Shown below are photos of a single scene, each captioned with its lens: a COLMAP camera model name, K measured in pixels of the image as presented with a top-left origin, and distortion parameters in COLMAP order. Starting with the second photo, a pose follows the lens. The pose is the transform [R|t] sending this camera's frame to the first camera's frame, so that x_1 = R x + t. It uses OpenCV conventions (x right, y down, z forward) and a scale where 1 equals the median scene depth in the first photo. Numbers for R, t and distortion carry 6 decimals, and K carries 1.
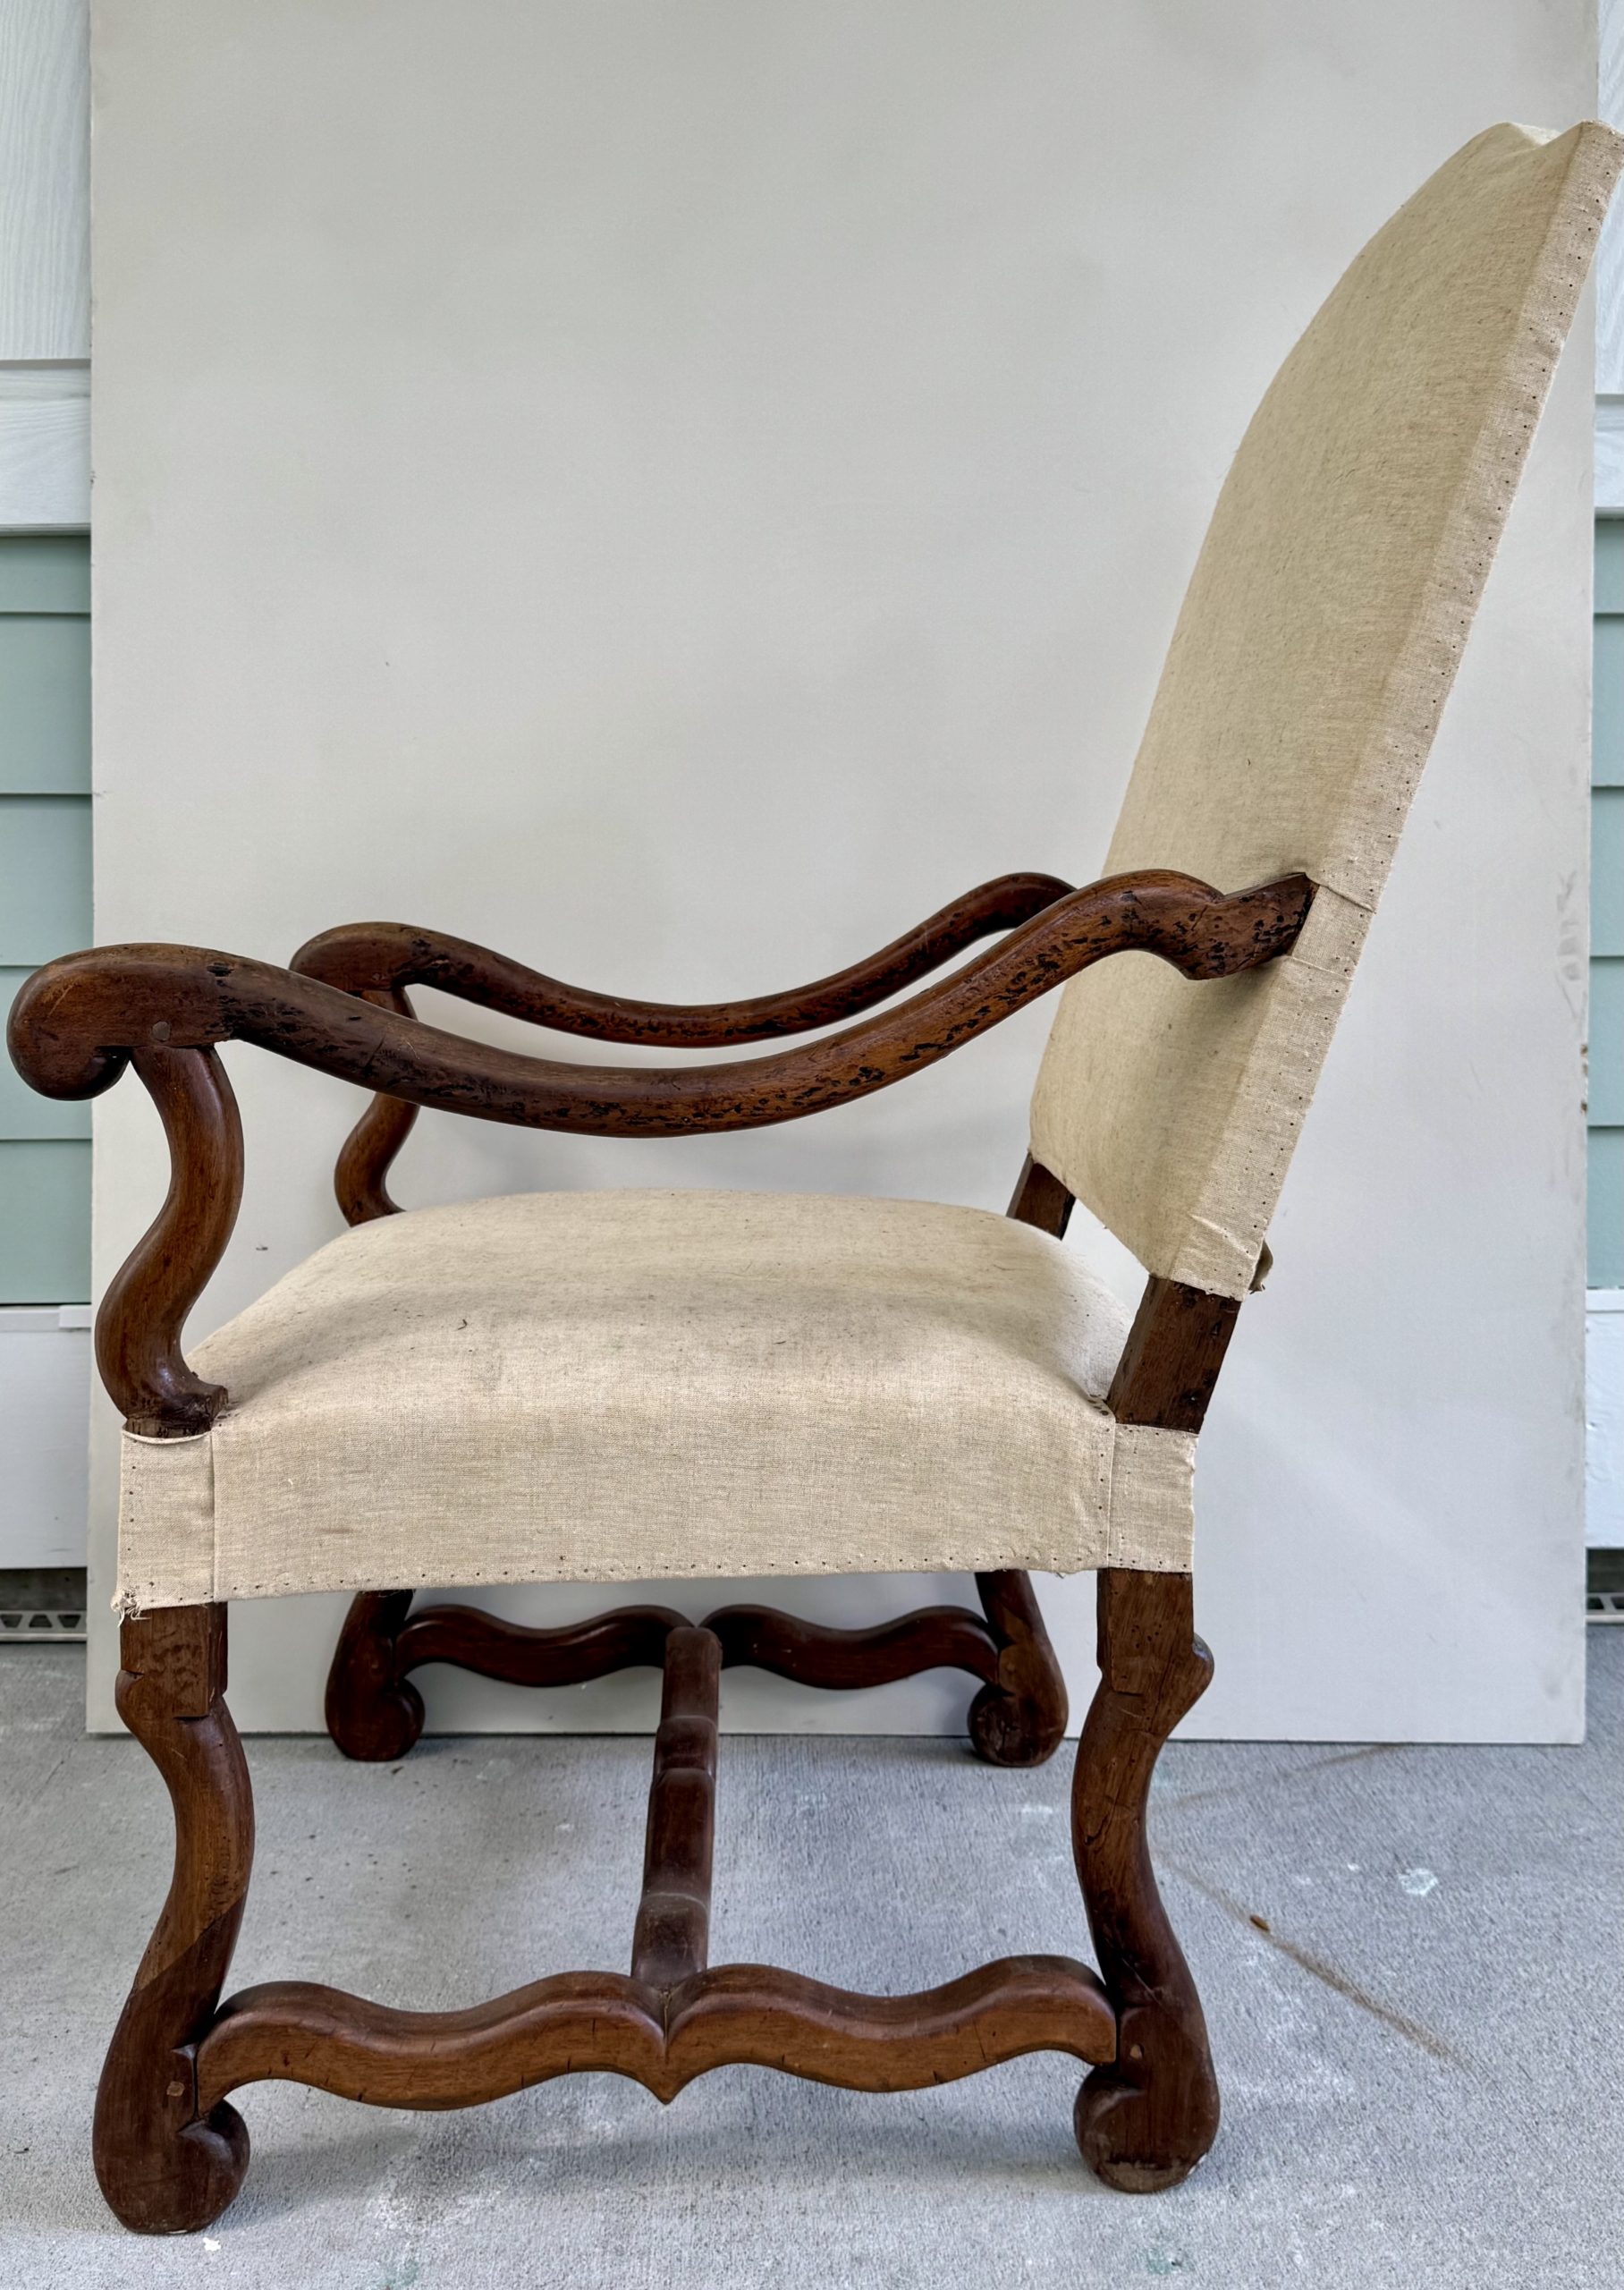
lens RADIAL K [[2263.4, 0, 807.4], [0, 2263.4, 1158.4], [0, 0, 1]] dist [0.014464, 0.000000]
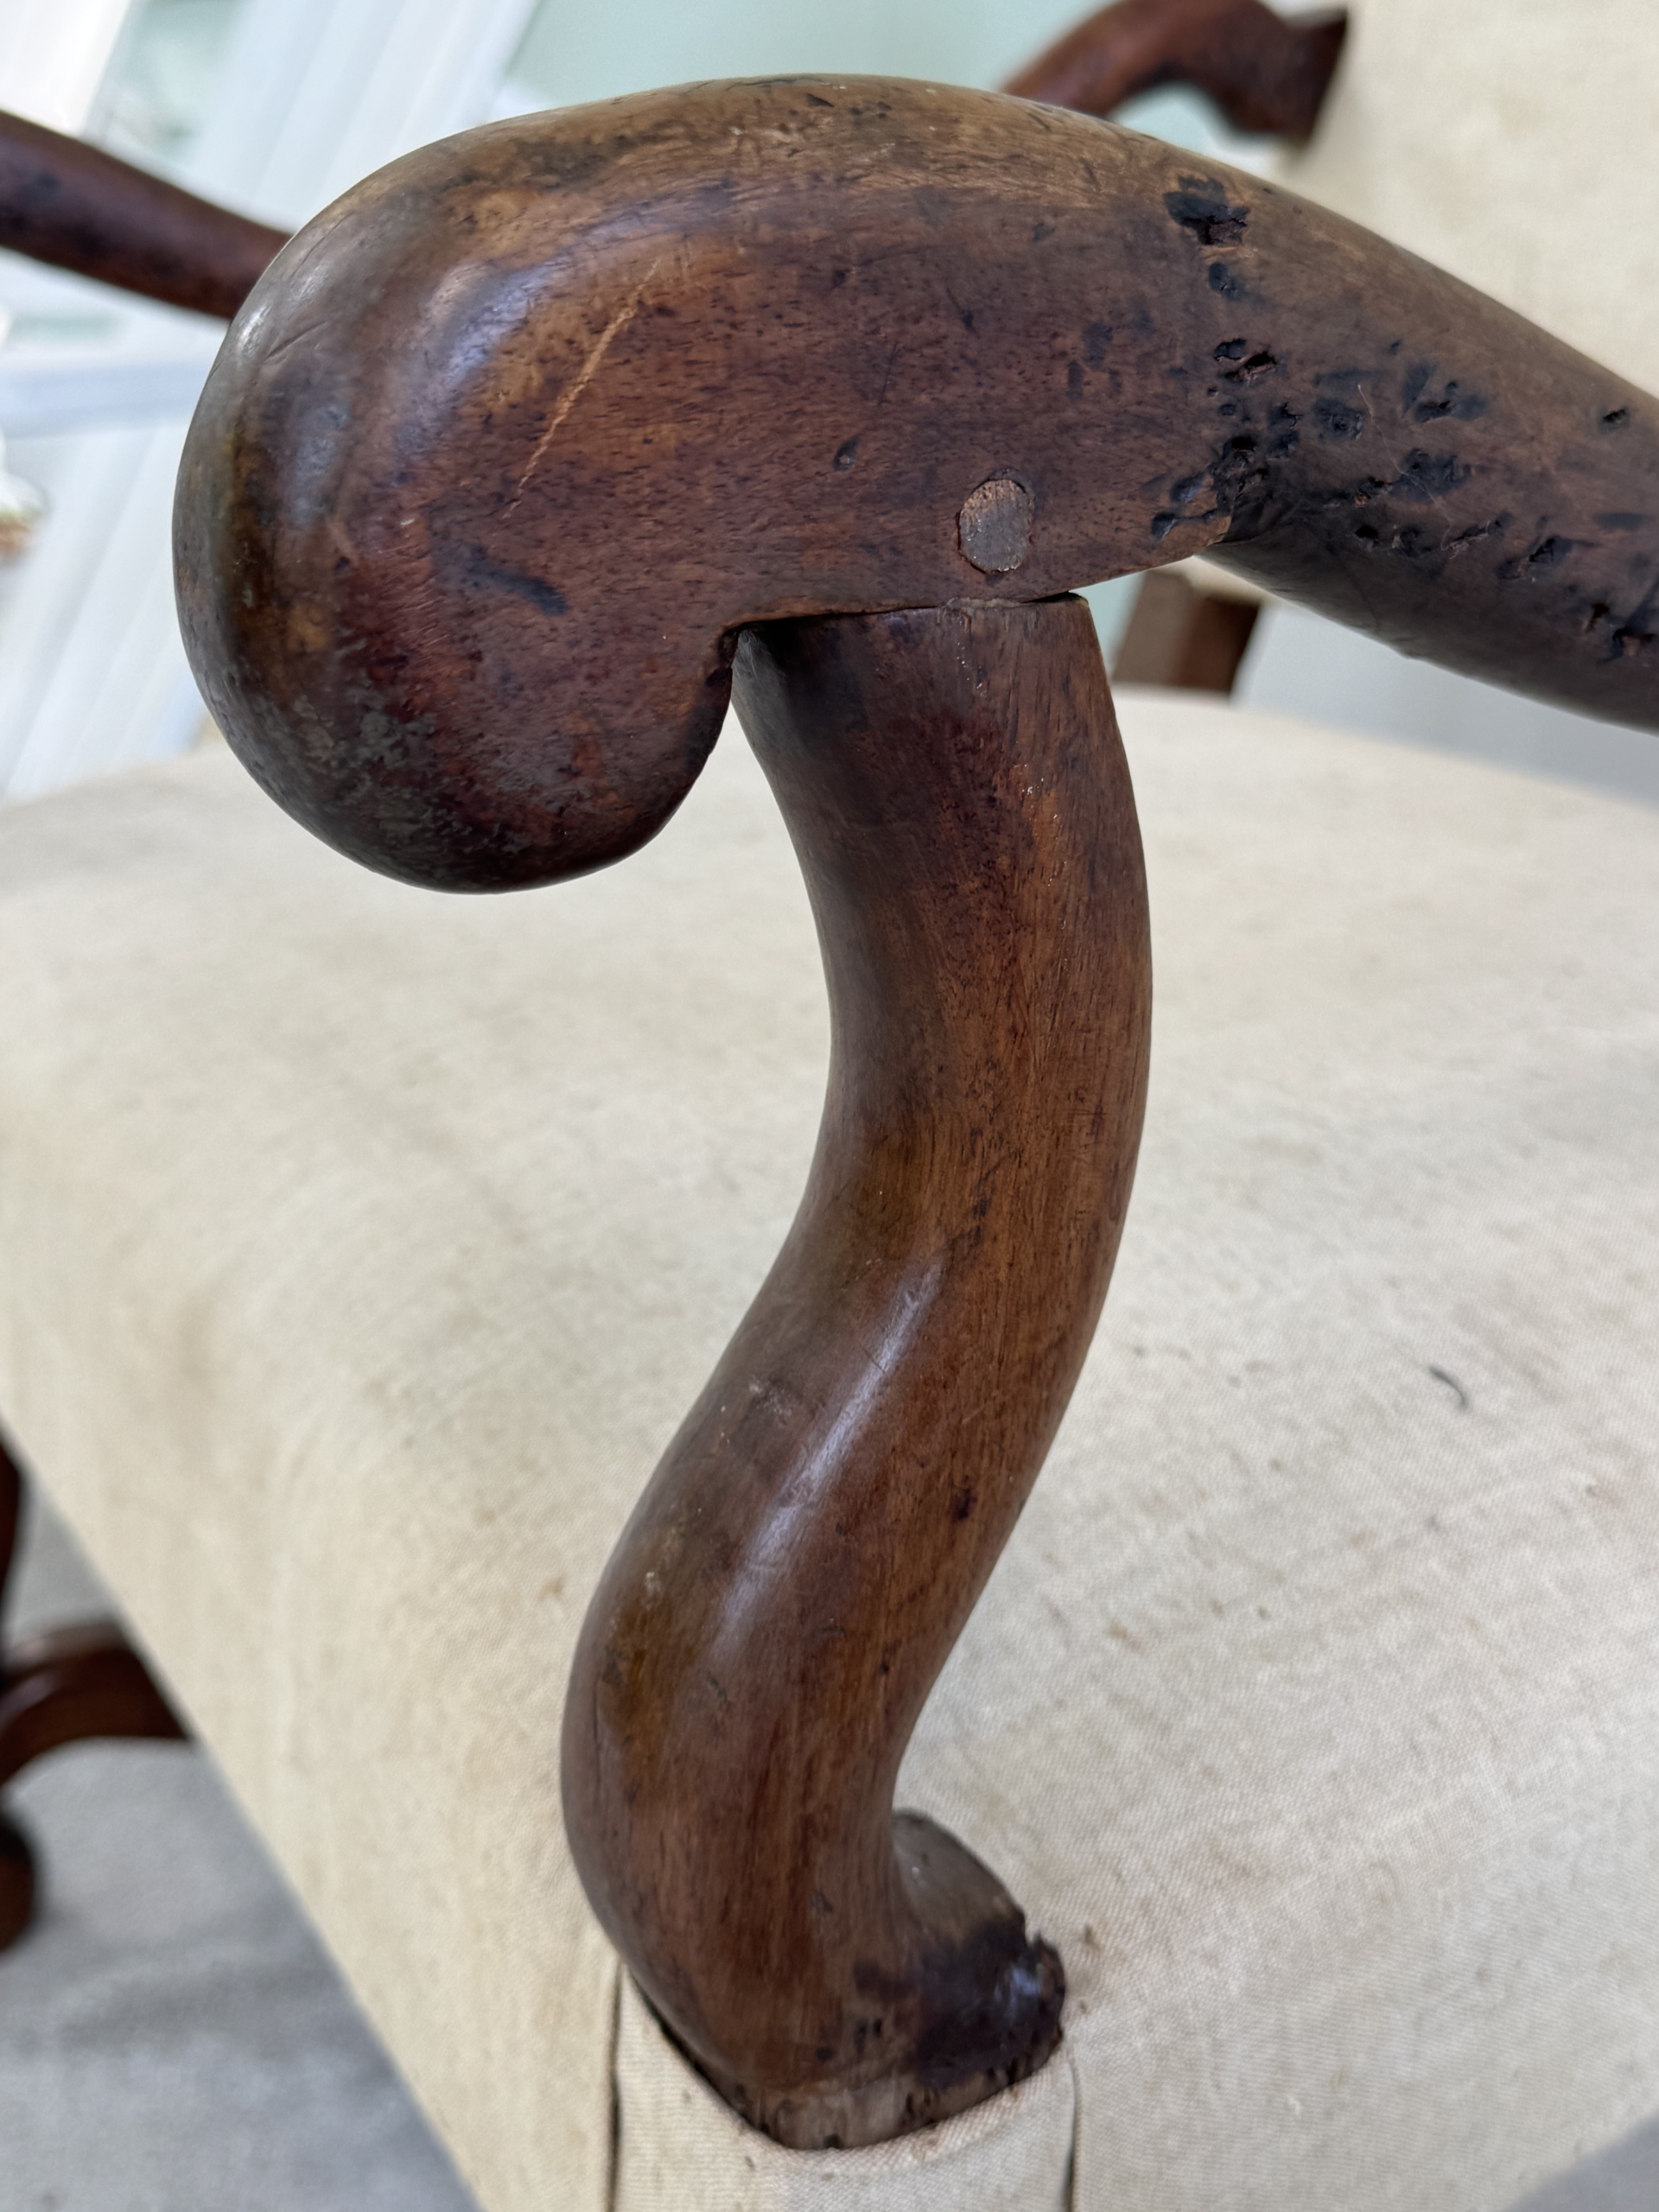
lens RADIAL K [[2540.8, 0, 685.5], [0, 2540.8, 1138.4], [0, 0, 1]] dist [0.098938, 0.000000]
pose [[0.876280, -0.165179, 0.452603, -0.424156], [0.042468, 0.962219, 0.268944, -0.066239], [-0.479927, -0.216449, 0.850188, 0.789725]]
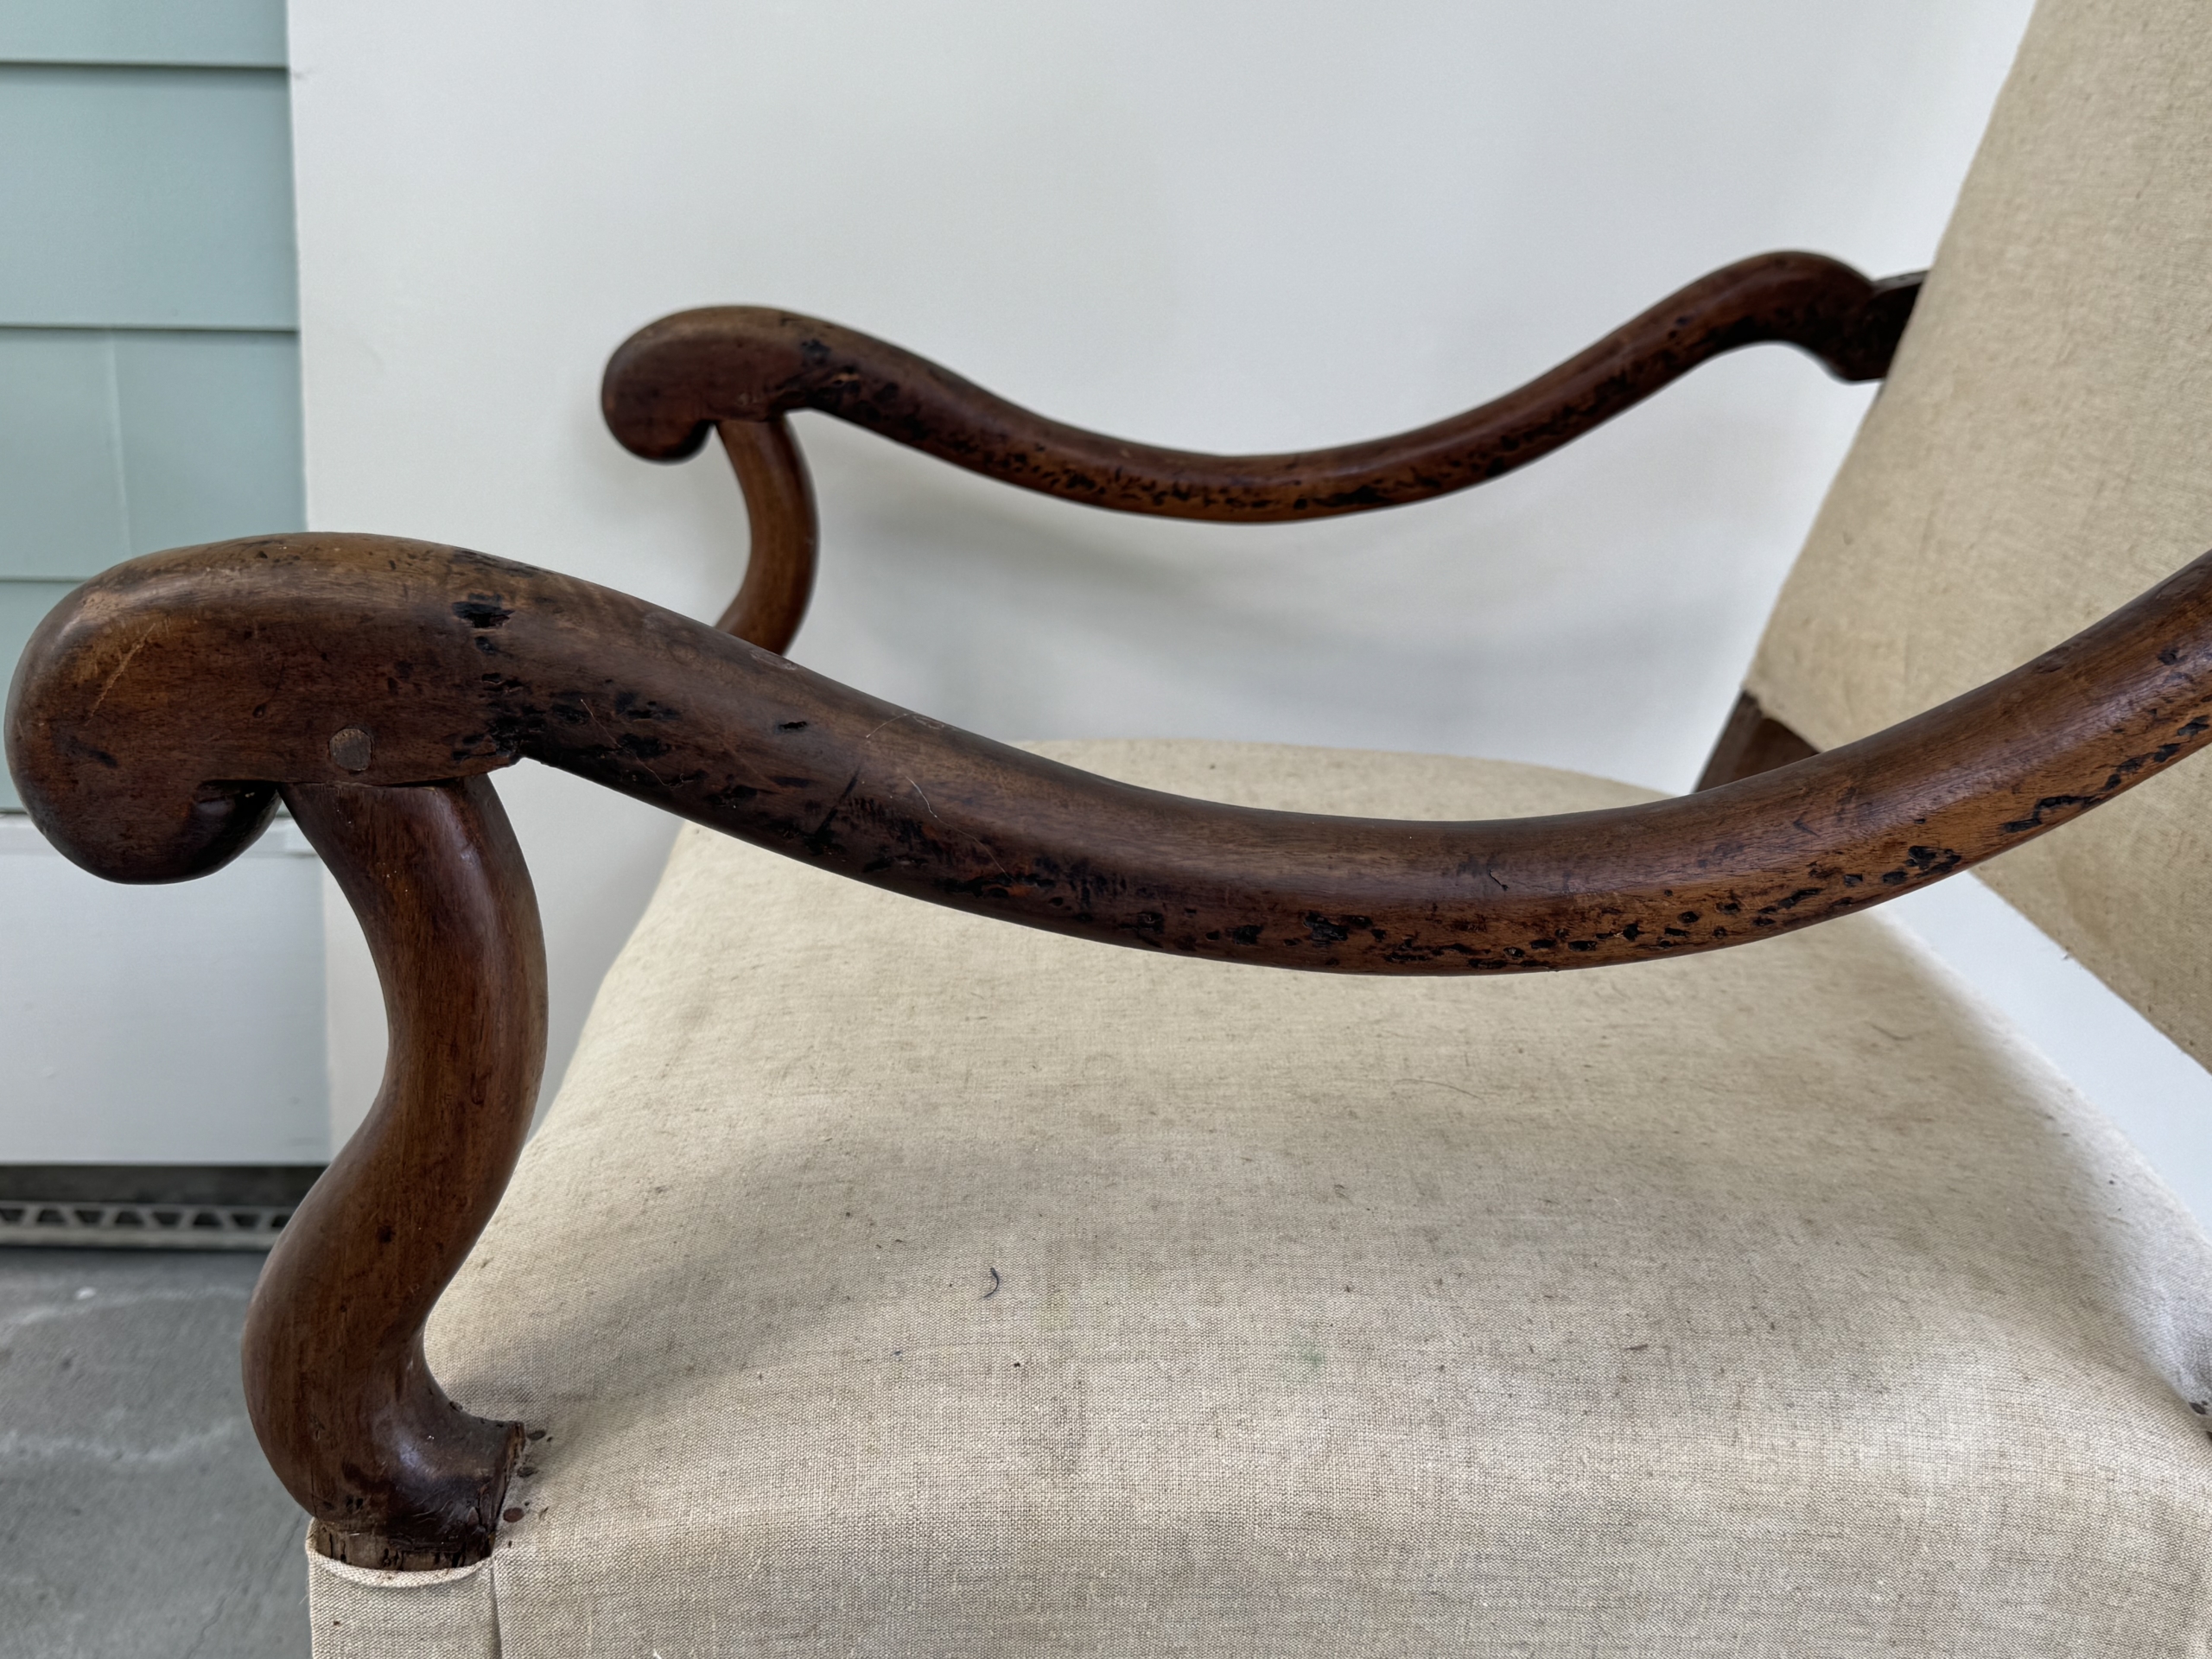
lens RADIAL K [[2159.4, 0, 1065.1], [0, 2159.4, 826.6], [0, 0, 1]] dist [0.010135, 0.000000]
pose [[0.999702, 0.024063, -0.004225, -0.143774], [-0.022768, 0.980338, 0.196007, -0.125454], [0.008858, -0.195853, 0.980593, 0.583107]]
